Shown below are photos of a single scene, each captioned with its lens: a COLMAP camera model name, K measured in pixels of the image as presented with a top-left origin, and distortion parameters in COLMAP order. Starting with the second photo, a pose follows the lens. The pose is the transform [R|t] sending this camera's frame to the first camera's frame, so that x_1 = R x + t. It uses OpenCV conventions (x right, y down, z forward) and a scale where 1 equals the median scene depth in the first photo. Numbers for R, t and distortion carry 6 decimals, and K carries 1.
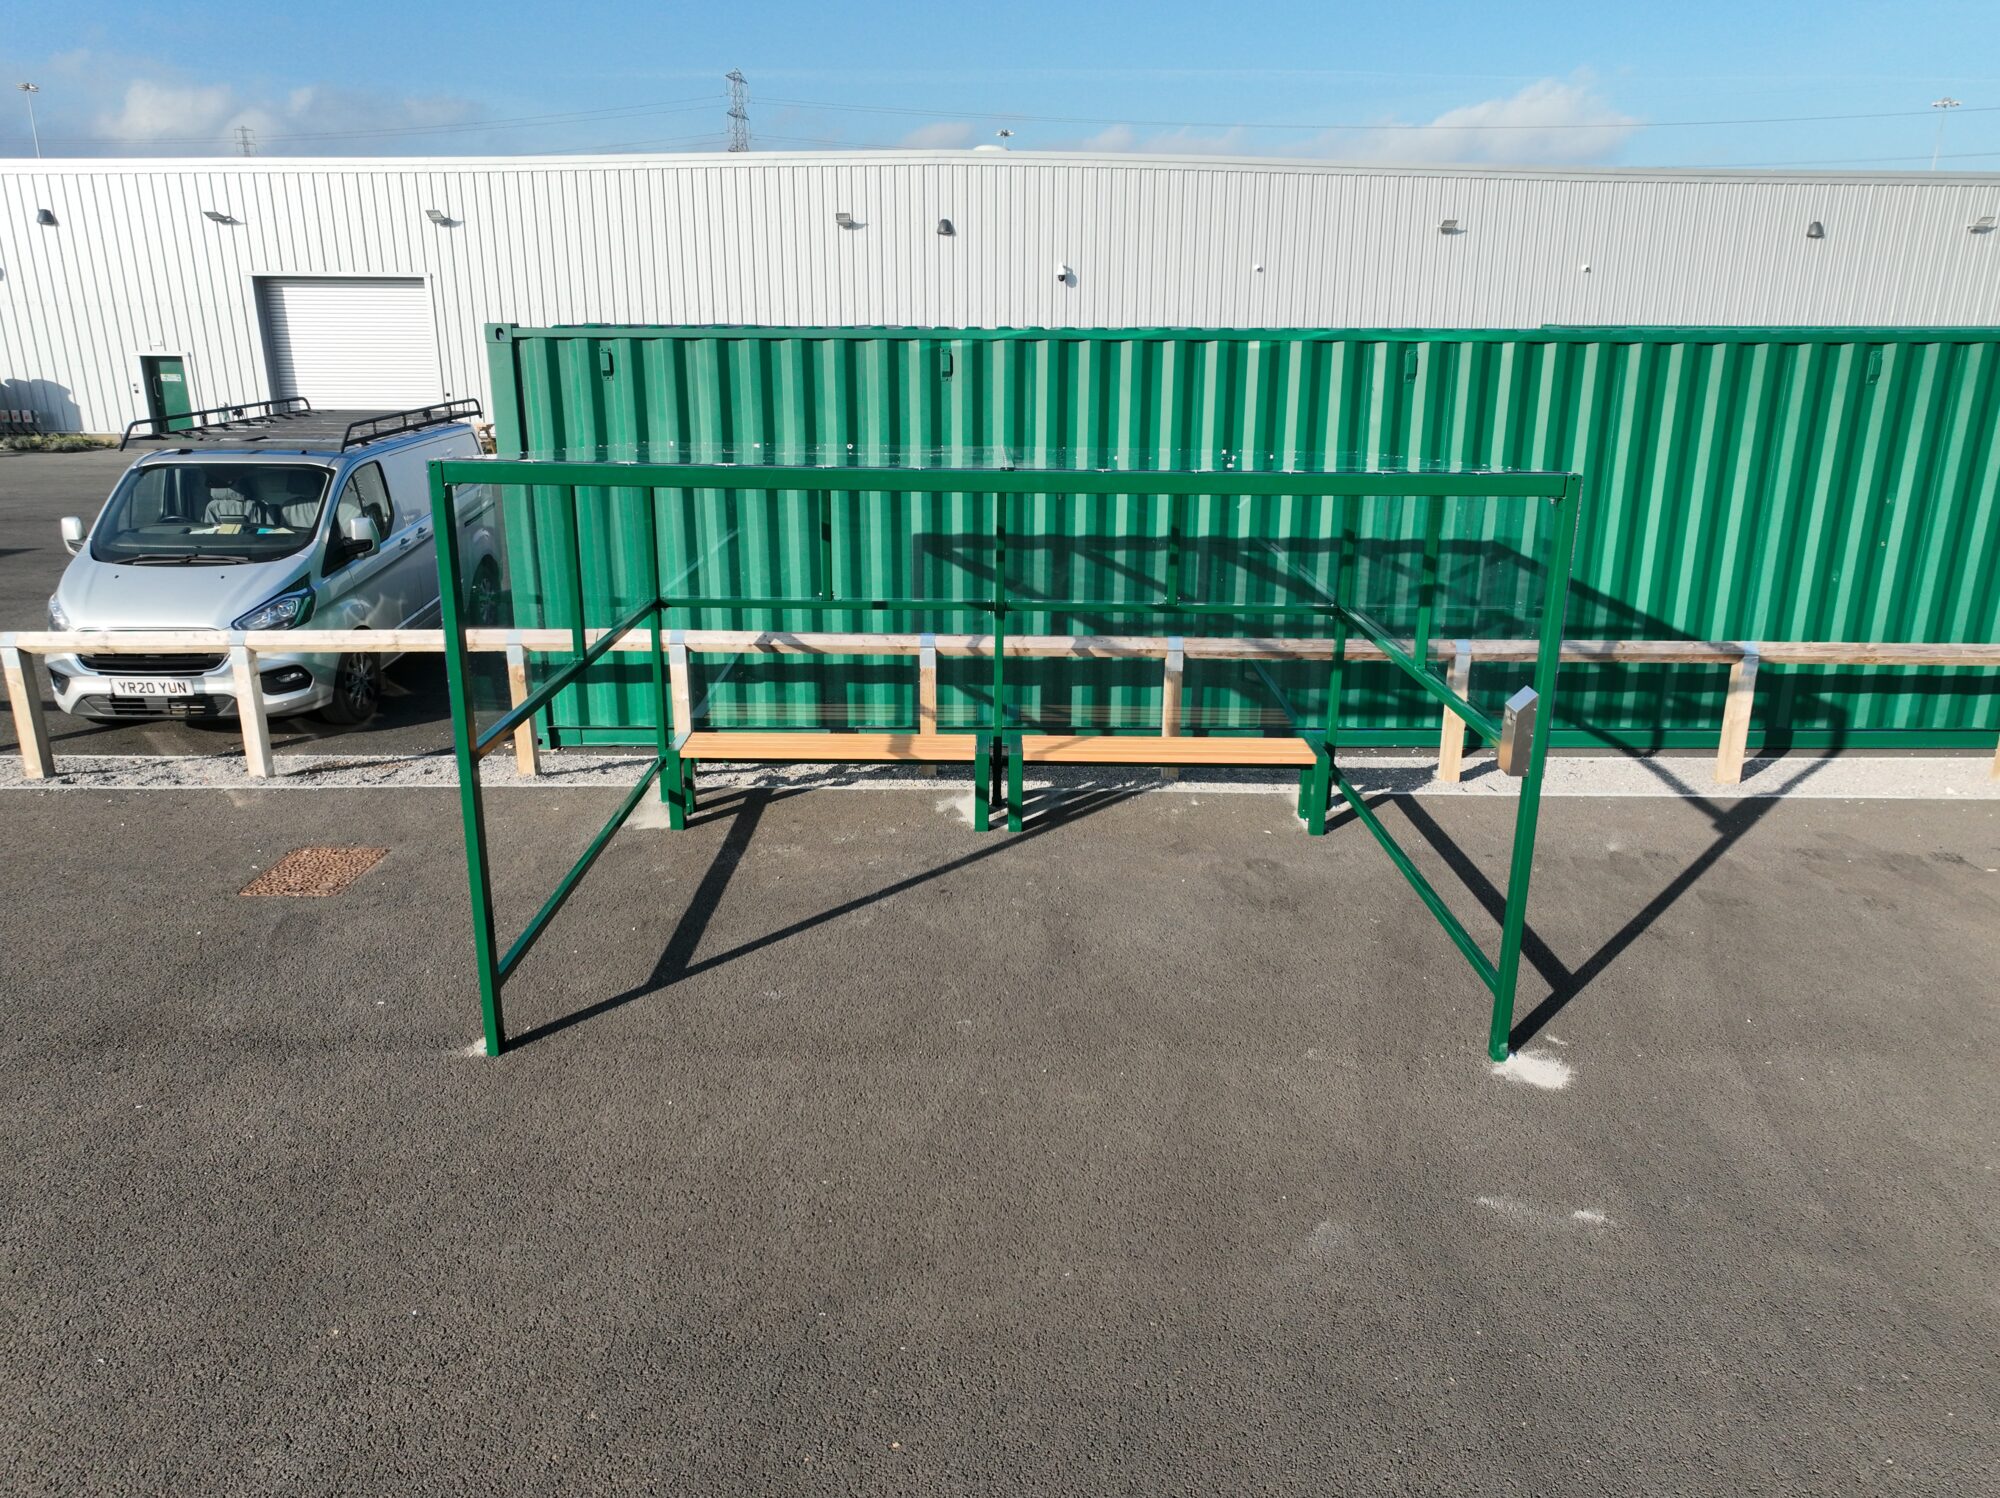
lens RADIAL K [[1413.9, 0, 1000.0], [0, 1413.9, 749.0], [0, 0, 1]] dist [0.018478, 0.004875]
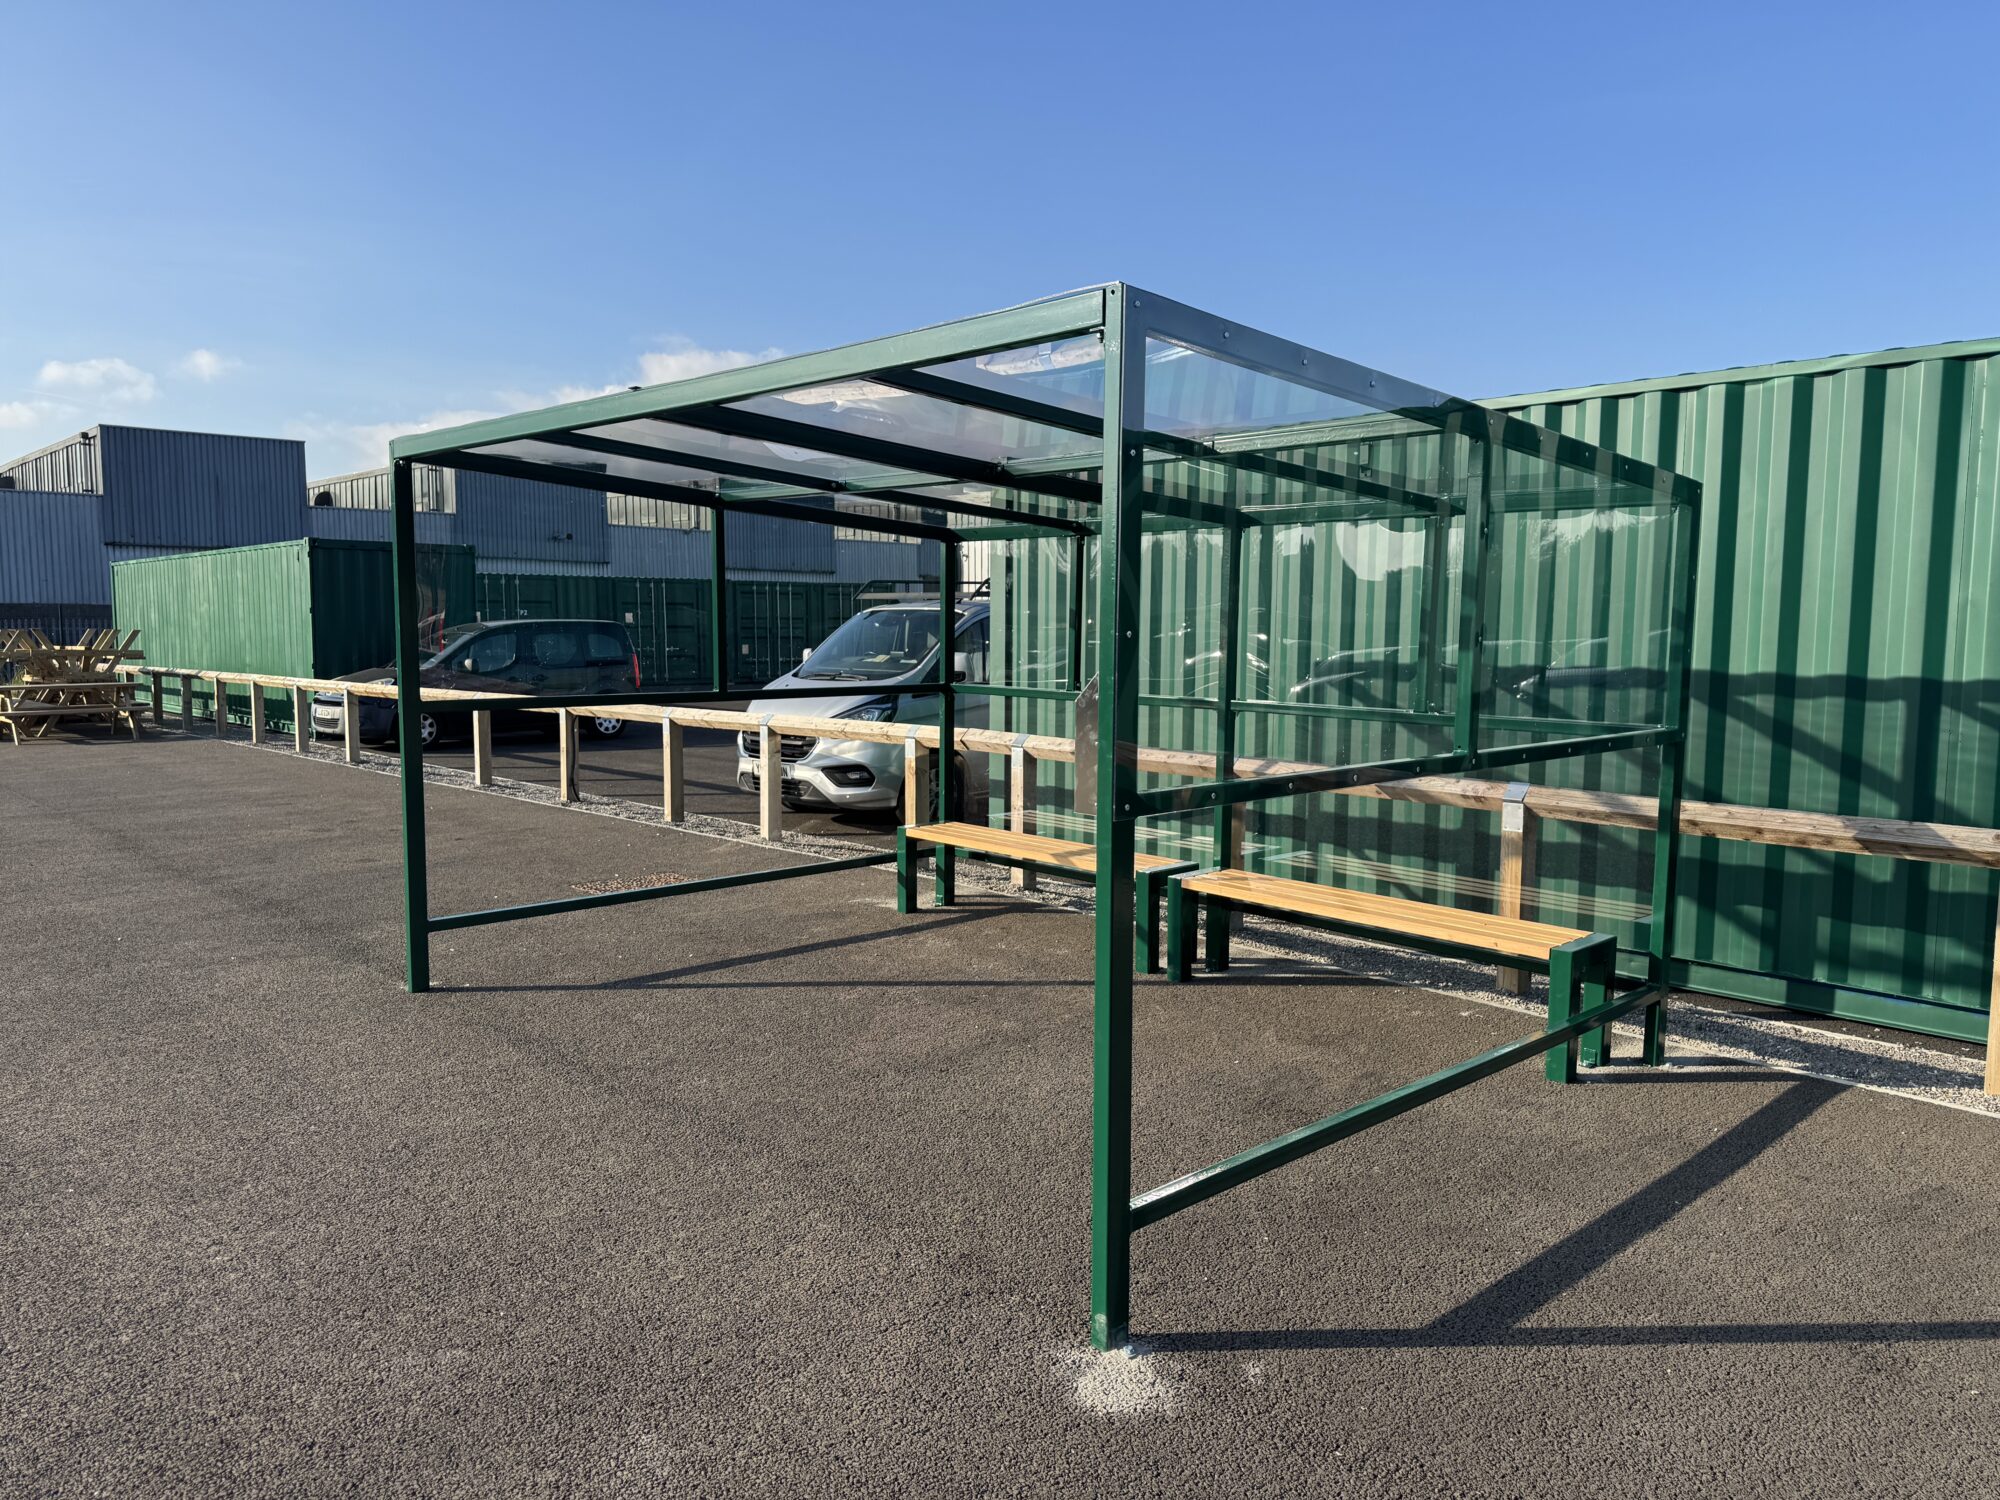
lens RADIAL K [[1412.7, 0, 1000.0], [0, 1412.7, 750.0], [0, 0, 1]] dist [0.111351, -0.119744]
pose [[0.686605, 0.067185, -0.723920, 0.444088], [-0.215960, 0.969625, -0.114840, 0.039847], [0.694215, 0.235187, 0.680259, 0.323442]]
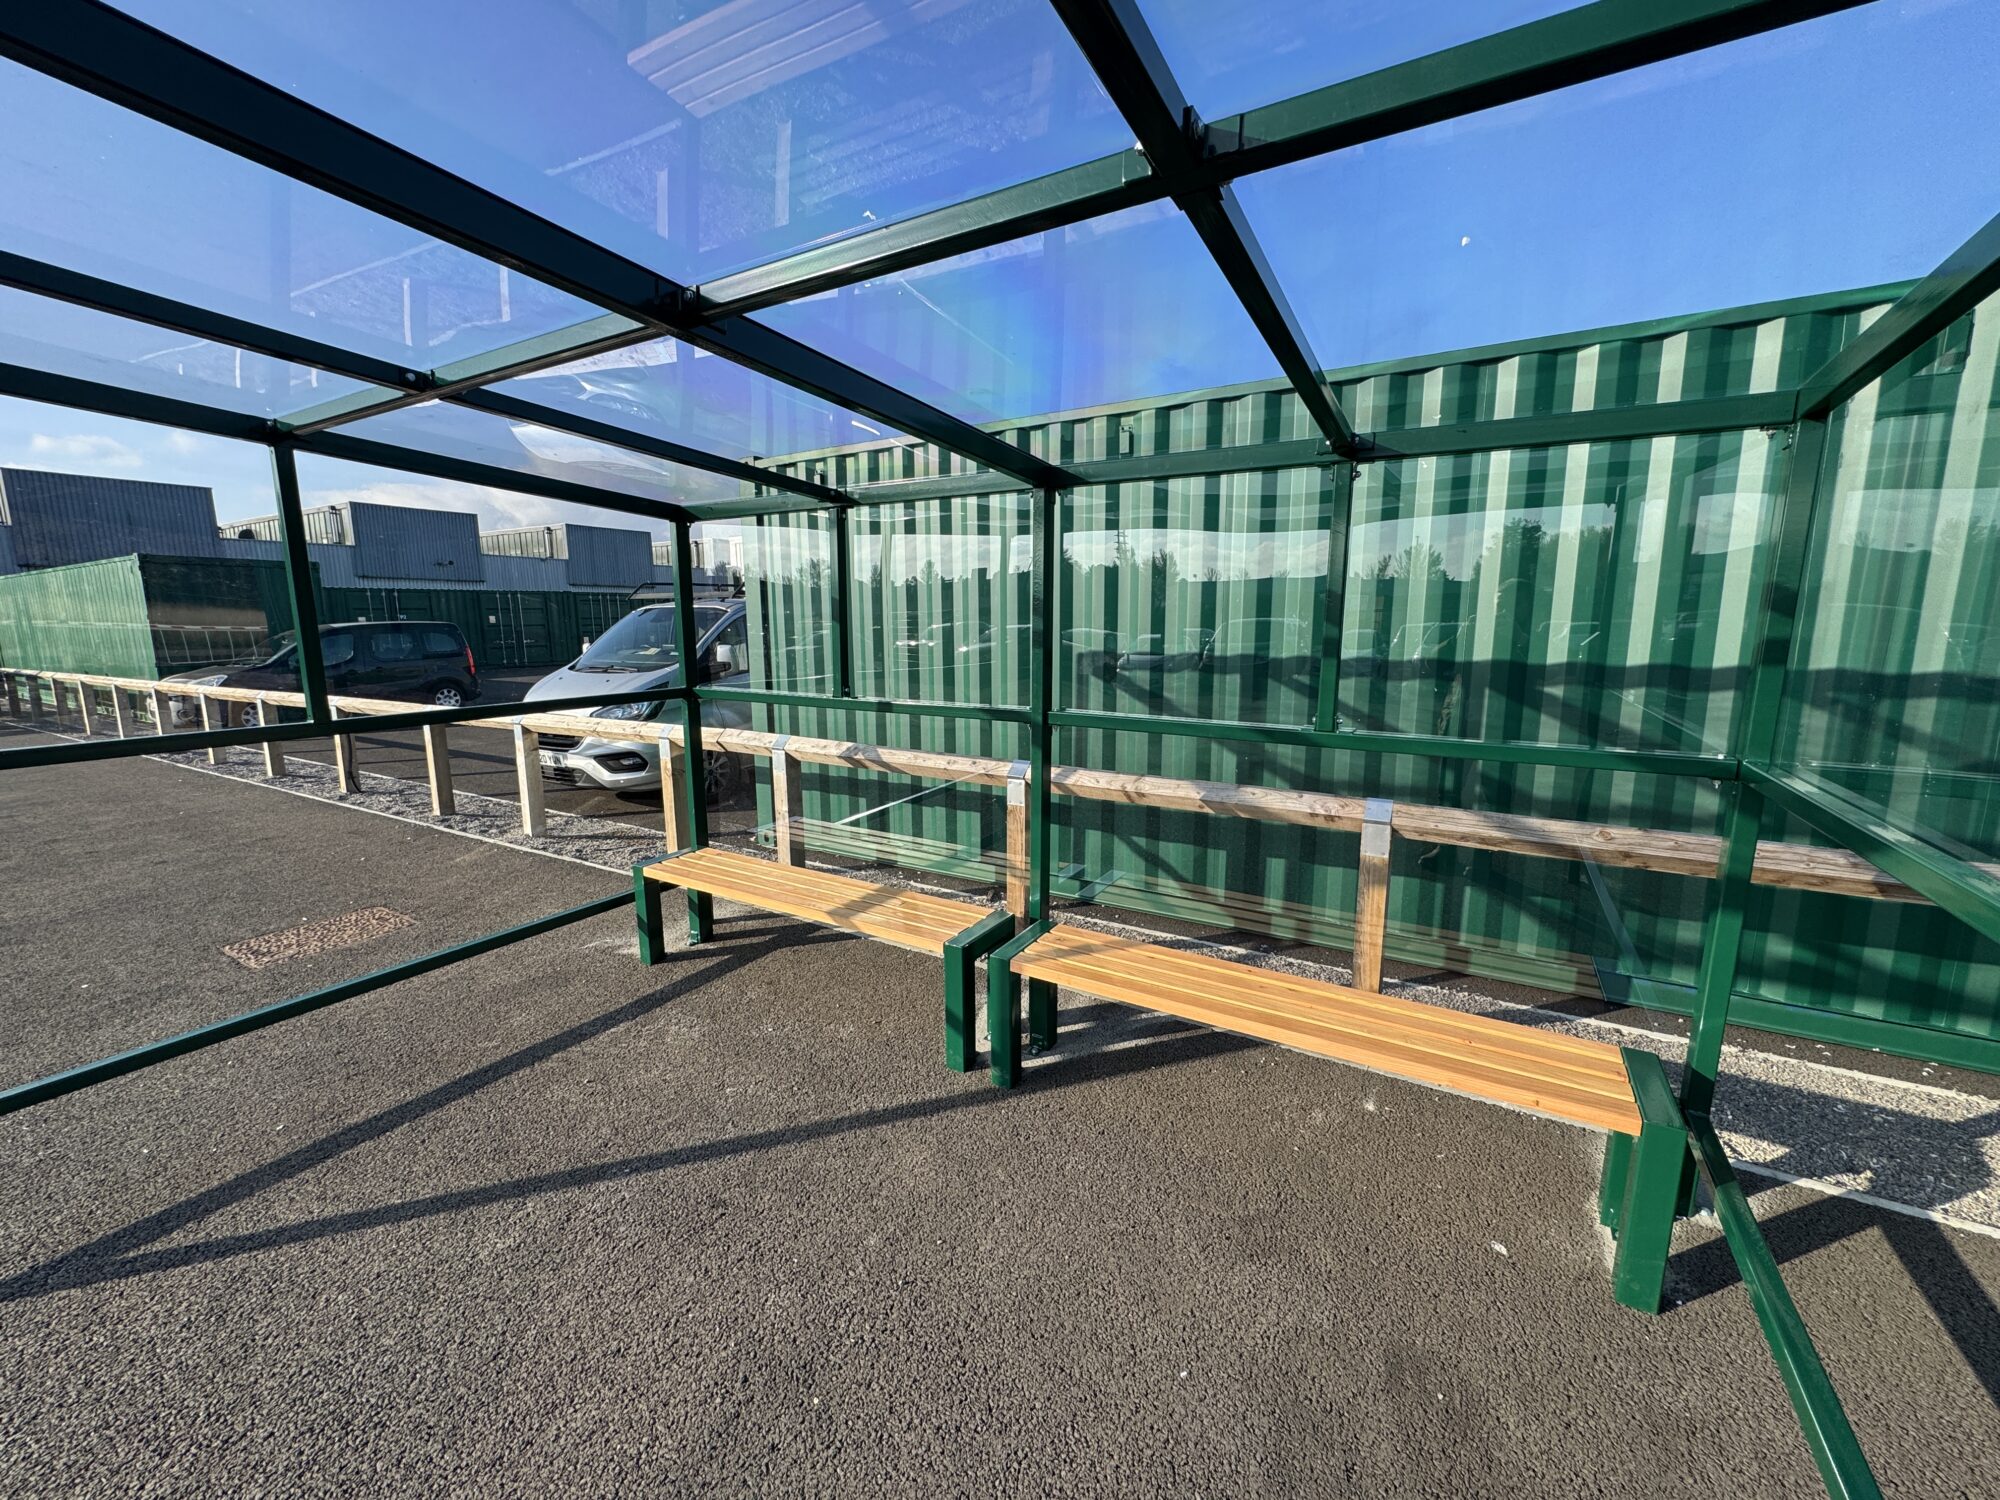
lens RADIAL K [[809.9, 0, 1000.0], [0, 809.9, 750.0], [0, 0, 1]] dist [-0.000007, -0.000060]
pose [[0.856393, 0.076680, -0.510599, 0.153741], [-0.144384, 0.985024, -0.094238, -0.043236], [0.495726, 0.154427, 0.854639, 0.601325]]
